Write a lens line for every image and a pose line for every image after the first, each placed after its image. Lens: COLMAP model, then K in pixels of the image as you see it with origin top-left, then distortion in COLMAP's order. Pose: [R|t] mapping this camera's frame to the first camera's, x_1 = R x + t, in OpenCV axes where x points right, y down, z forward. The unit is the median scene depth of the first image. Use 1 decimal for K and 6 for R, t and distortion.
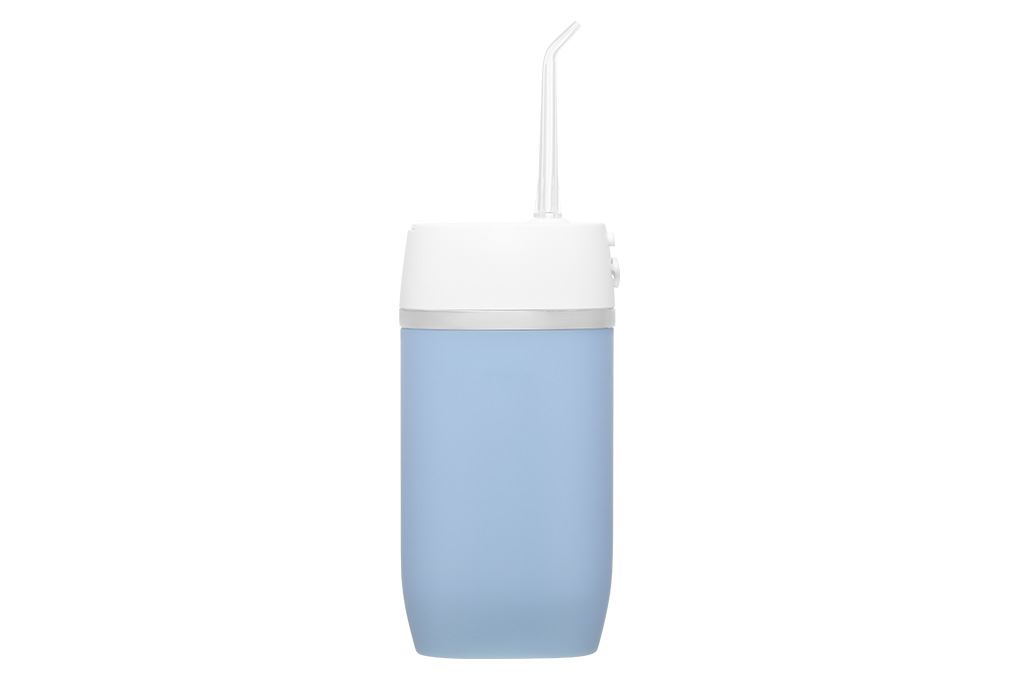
lens RADIAL K [[2922.7, 0, 510.0], [0, 2922.7, 340.0], [0, 0, 1]] dist [0.016789, 0.022317]
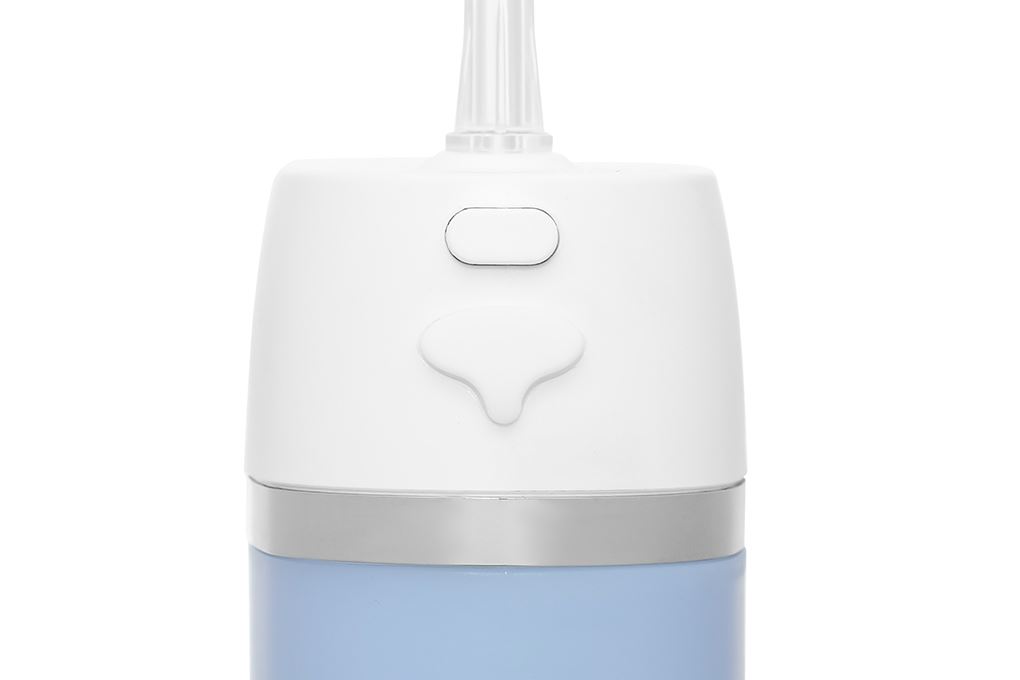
lens RADIAL K [[2922.7, 0, 510.0], [0, 2922.7, 340.0], [0, 0, 1]] dist [0.016789, 0.022317]
pose [[0.999422, -0.009170, -0.032743, 0.022460], [0.007506, 0.998692, -0.050582, -0.011226], [0.033164, 0.050307, 0.998183, 0.734221]]
